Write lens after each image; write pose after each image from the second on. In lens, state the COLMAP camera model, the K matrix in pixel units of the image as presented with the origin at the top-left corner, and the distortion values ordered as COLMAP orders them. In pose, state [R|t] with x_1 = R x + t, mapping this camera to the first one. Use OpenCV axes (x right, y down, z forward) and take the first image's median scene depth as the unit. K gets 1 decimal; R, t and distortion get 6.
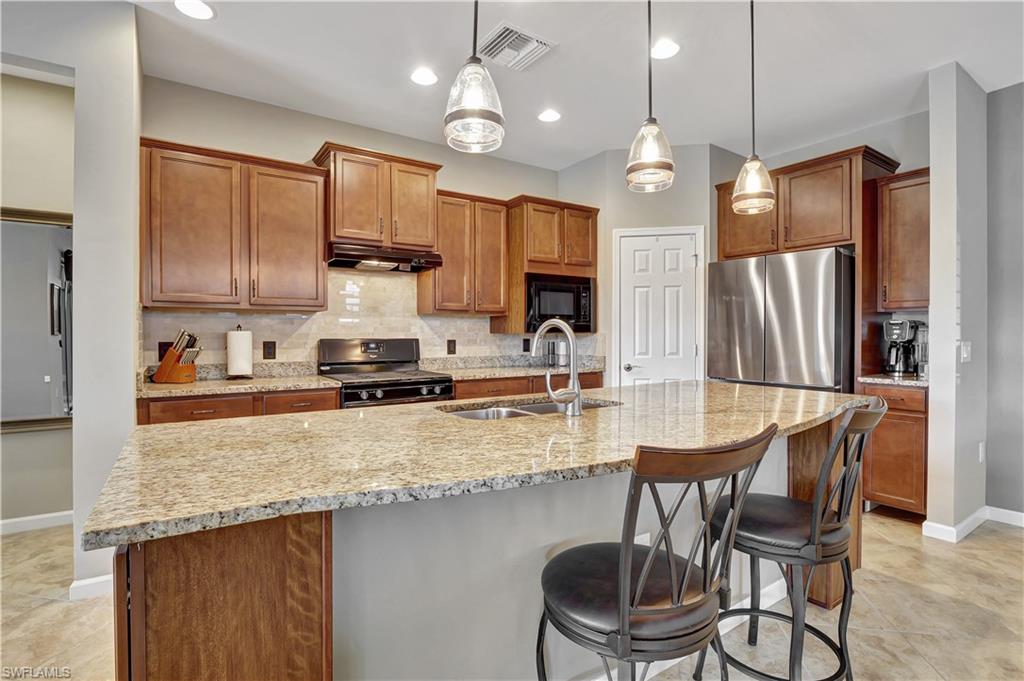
lens RADIAL K [[493.5, 0, 508.7], [0, 493.5, 336.7], [0, 0, 1]] dist [-0.015533, -0.000613]
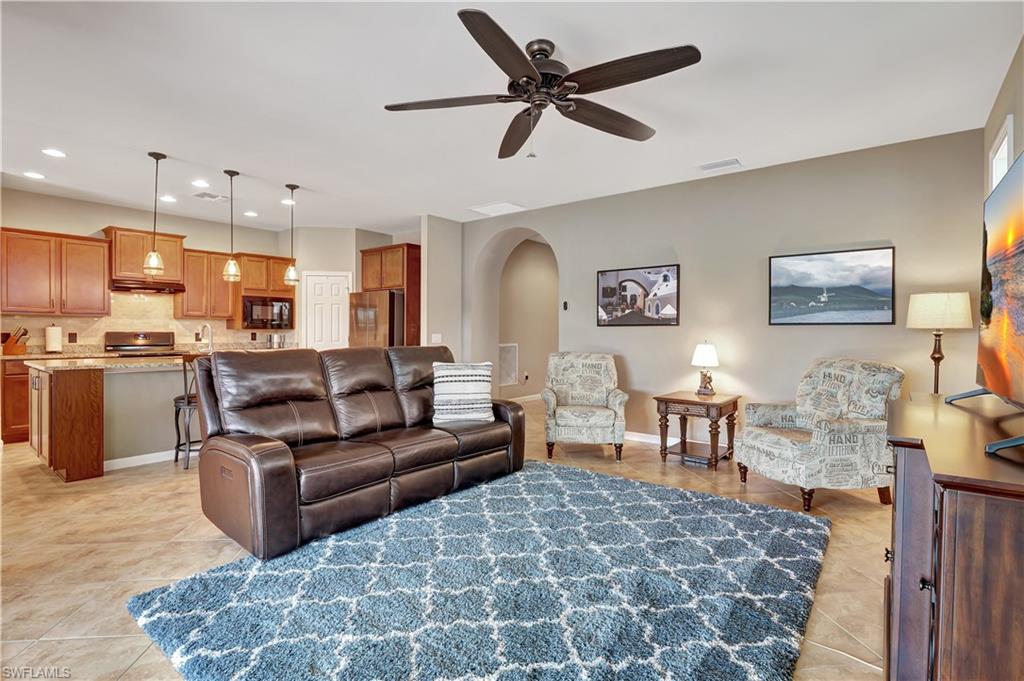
lens RADIAL K [[492.8, 0, 507.1], [0, 492.8, 334.8], [0, 0, 1]] dist [-0.014617, -0.000680]
pose [[0.953100, 0.002880, 0.302642, 0.463877], [-0.003391, 0.999994, 0.001162, 0.008825], [-0.302637, -0.002134, 0.953103, -1.119048]]
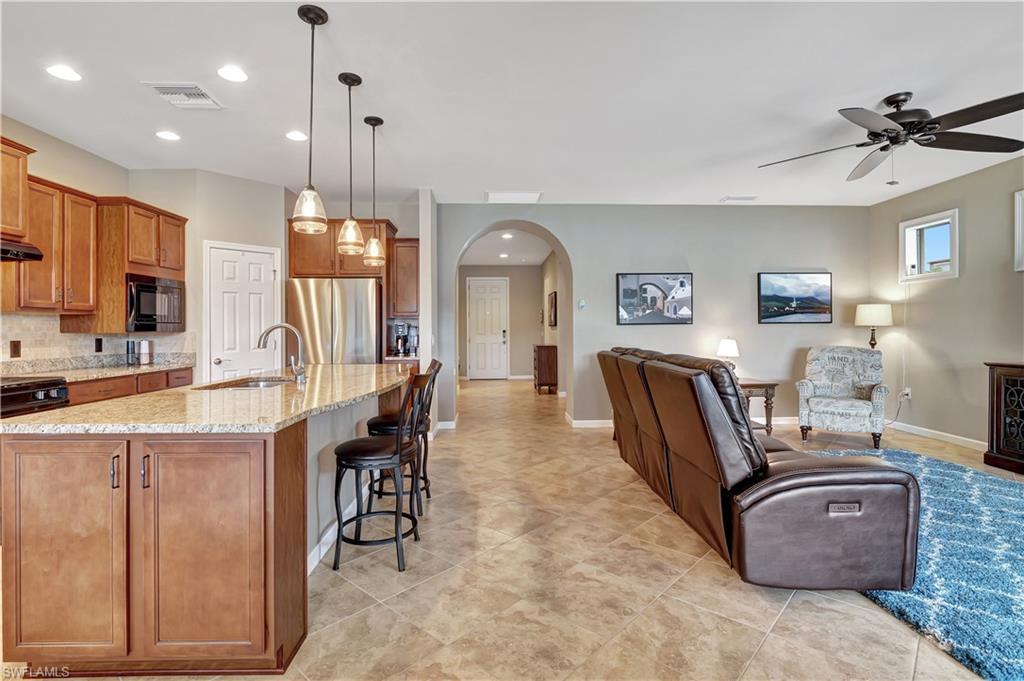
lens RADIAL K [[496.5, 0, 509.2], [0, 496.5, 330.2], [0, 0, 1]] dist [-0.013559, -0.001285]
pose [[0.525337, -0.004488, 0.850883, -0.468653], [0.010907, 0.999939, -0.001460, -0.002101], [-0.850825, 0.010048, 0.525354, -0.231087]]
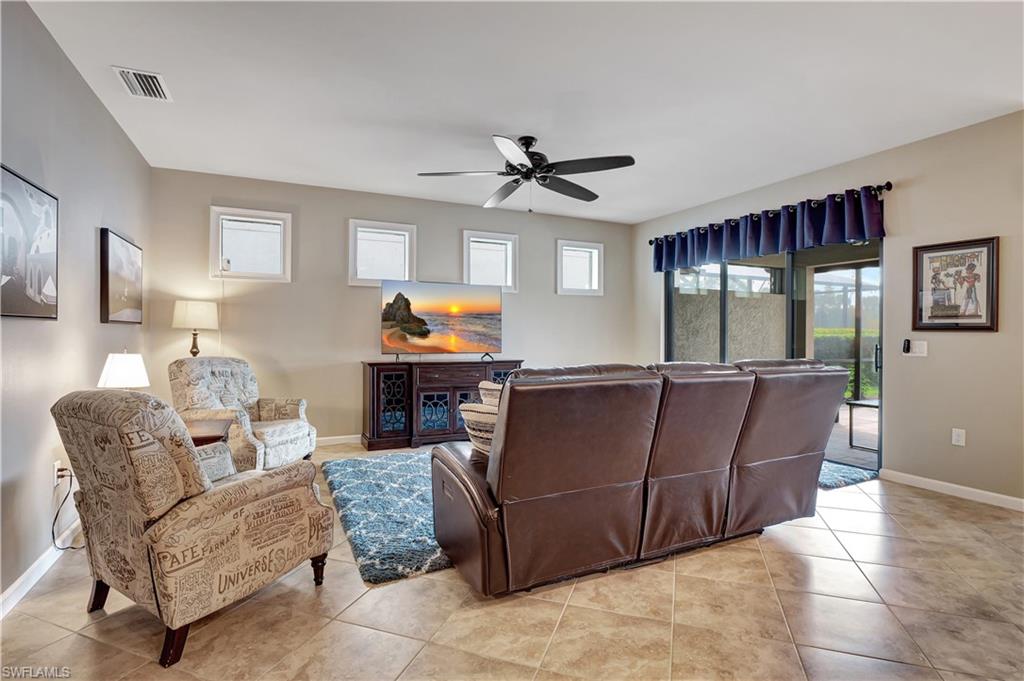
lens RADIAL K [[492.8, 0, 507.1], [0, 492.8, 334.8], [0, 0, 1]] dist [-0.014617, -0.000680]
pose [[-0.988716, -0.004657, 0.149733, 0.623633], [-0.002784, 0.999915, 0.012716, -0.009724], [-0.149779, 0.012156, -0.988645, 0.775111]]
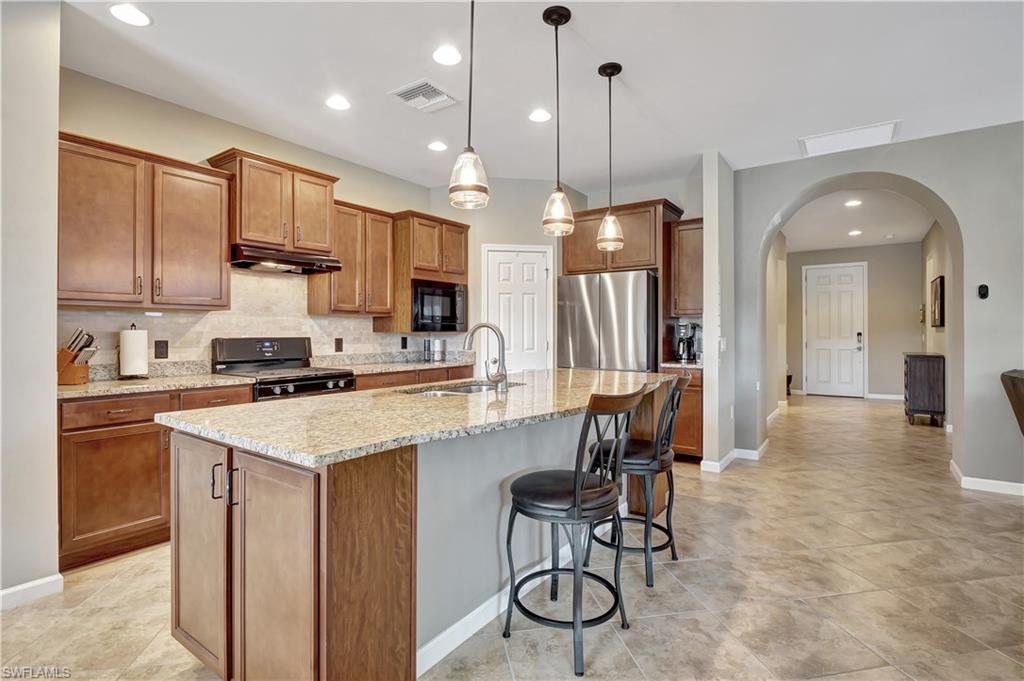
lens RADIAL K [[496.5, 0, 509.2], [0, 496.5, 330.2], [0, 0, 1]] dist [-0.013559, -0.001285]
pose [[0.935971, 0.000897, 0.352076, -0.177630], [0.002790, 0.999946, -0.009967, 0.000638], [-0.352066, 0.010311, 0.935918, -0.161924]]
